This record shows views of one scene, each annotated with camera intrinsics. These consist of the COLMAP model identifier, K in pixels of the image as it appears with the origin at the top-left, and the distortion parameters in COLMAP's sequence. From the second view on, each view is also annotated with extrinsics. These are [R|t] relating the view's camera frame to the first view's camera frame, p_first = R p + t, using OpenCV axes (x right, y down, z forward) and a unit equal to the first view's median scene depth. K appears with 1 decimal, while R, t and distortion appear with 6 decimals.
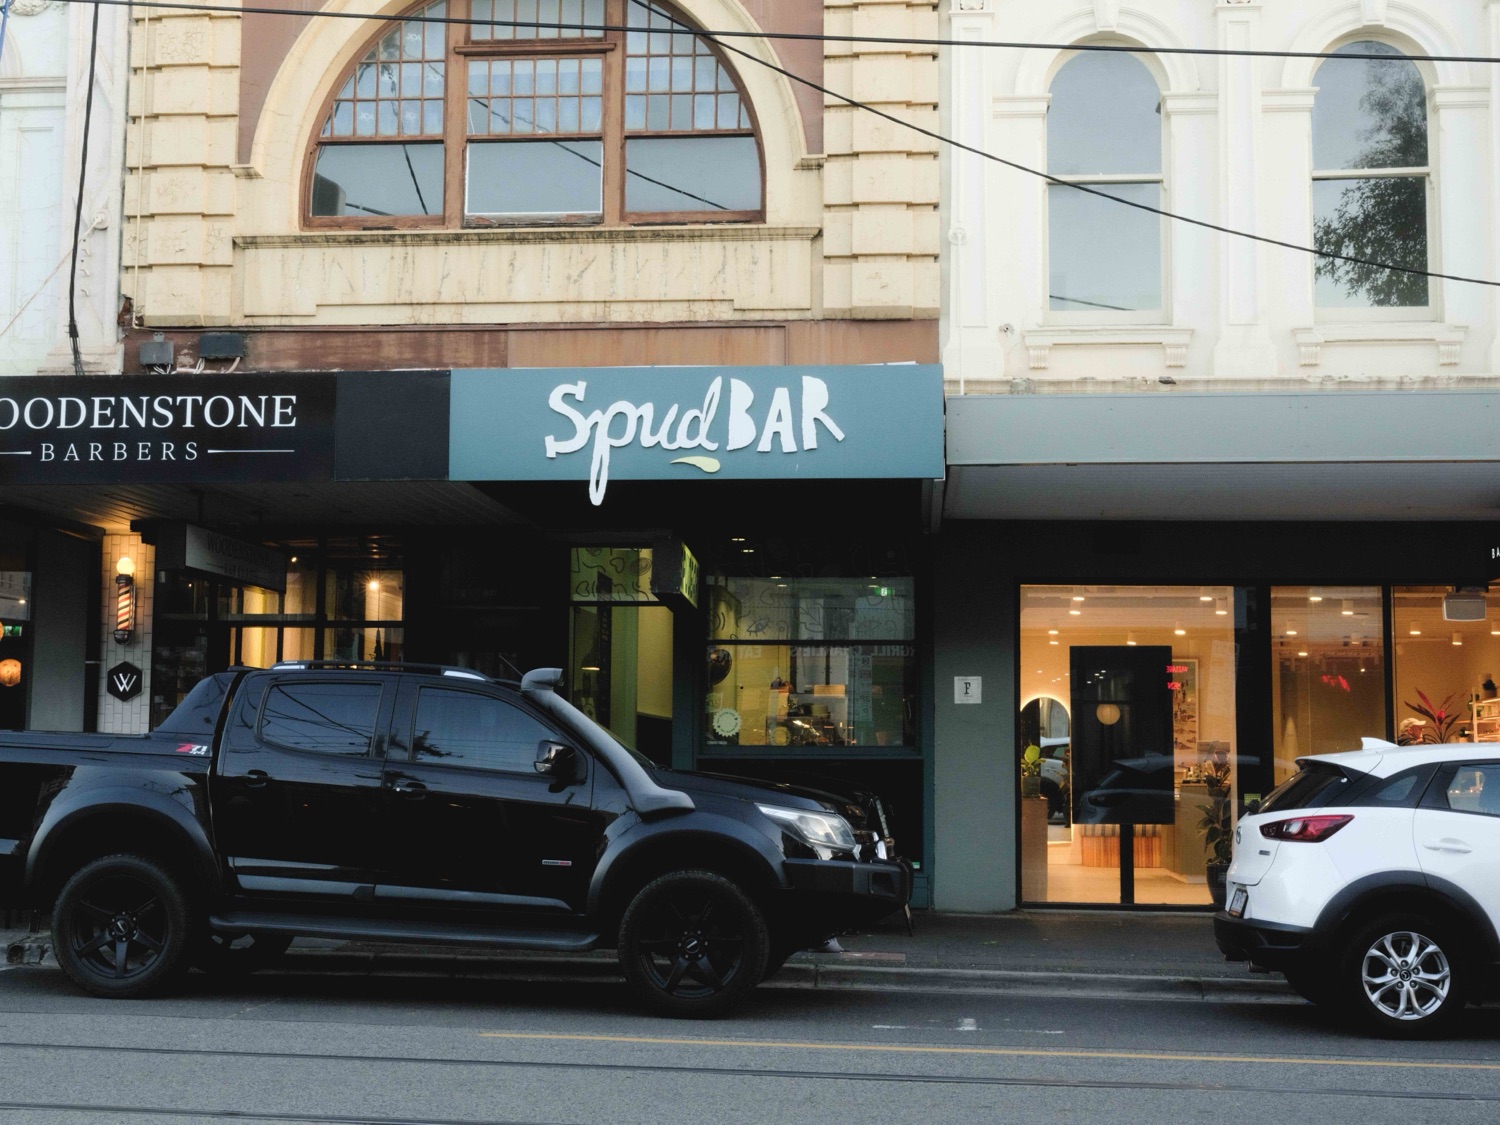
lens RADIAL K [[2033.6, 0, 749.9], [0, 2033.6, 560.9], [0, 0, 1]] dist [0.007860, 0.000000]
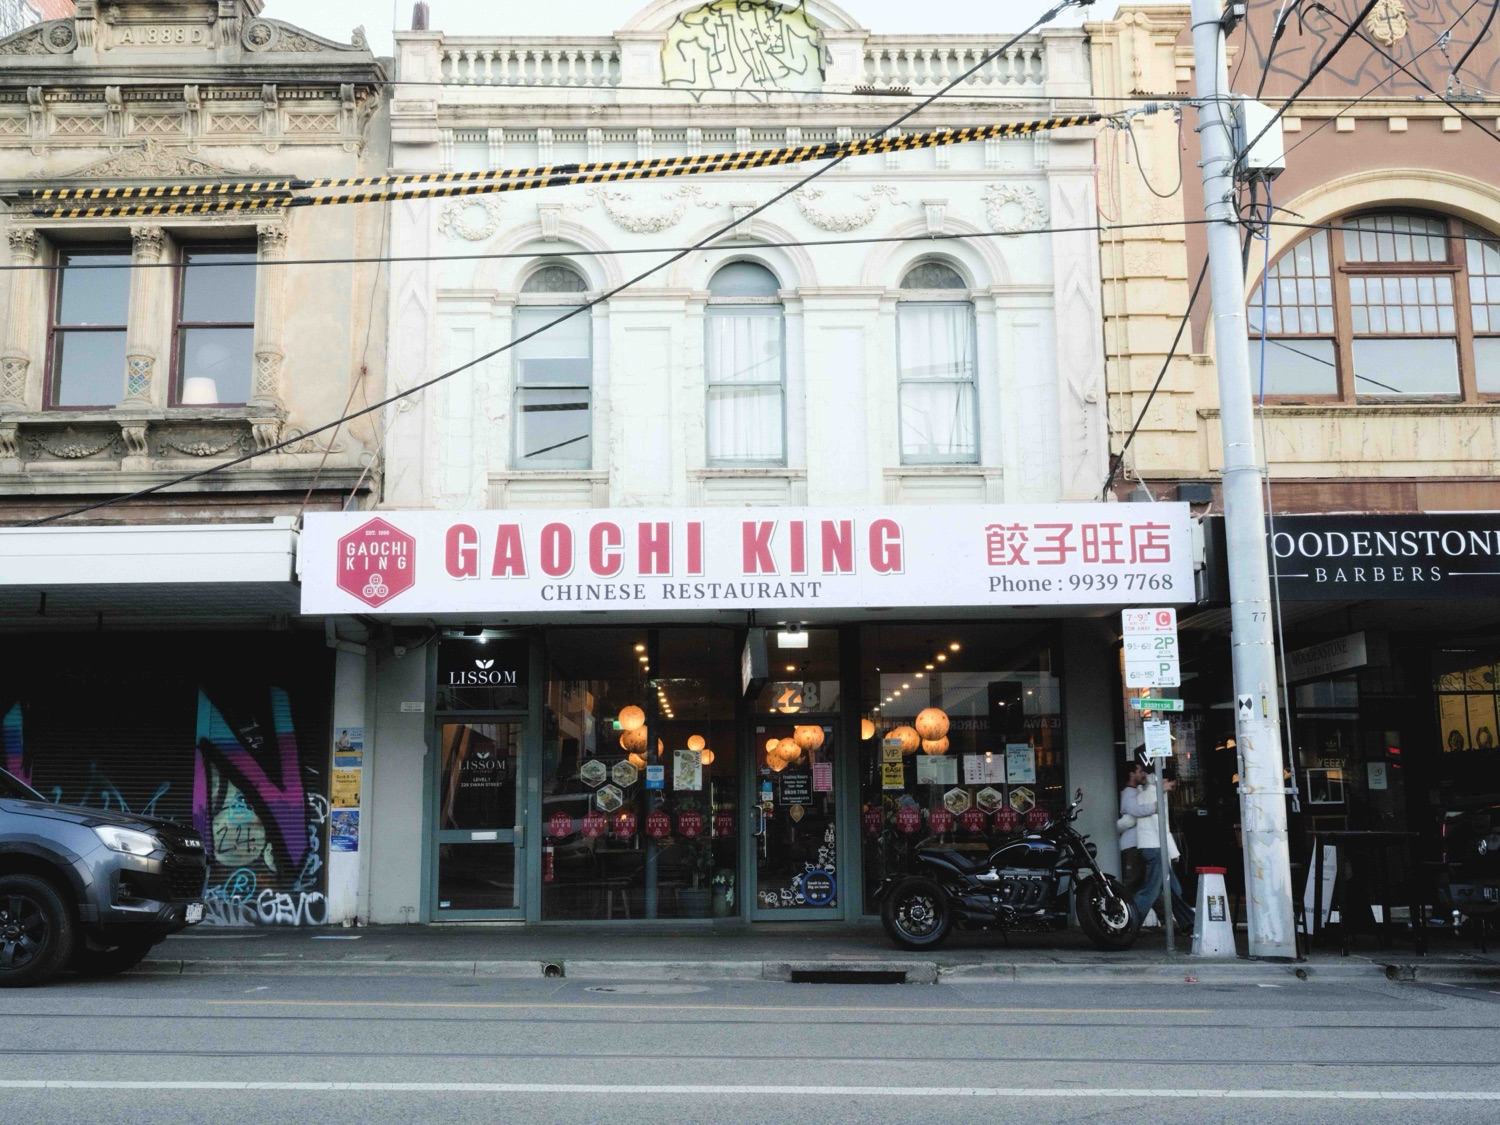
lens RADIAL K [[1597.9, 0, 749.7], [0, 1597.9, 563.9], [0, 0, 1]] dist [-0.003890, 0.000000]
pose [[0.994341, -0.001931, 0.106217, -0.649366], [0.008814, 0.997887, -0.064367, 0.000761], [-0.105869, 0.064939, 0.992257, 0.034793]]
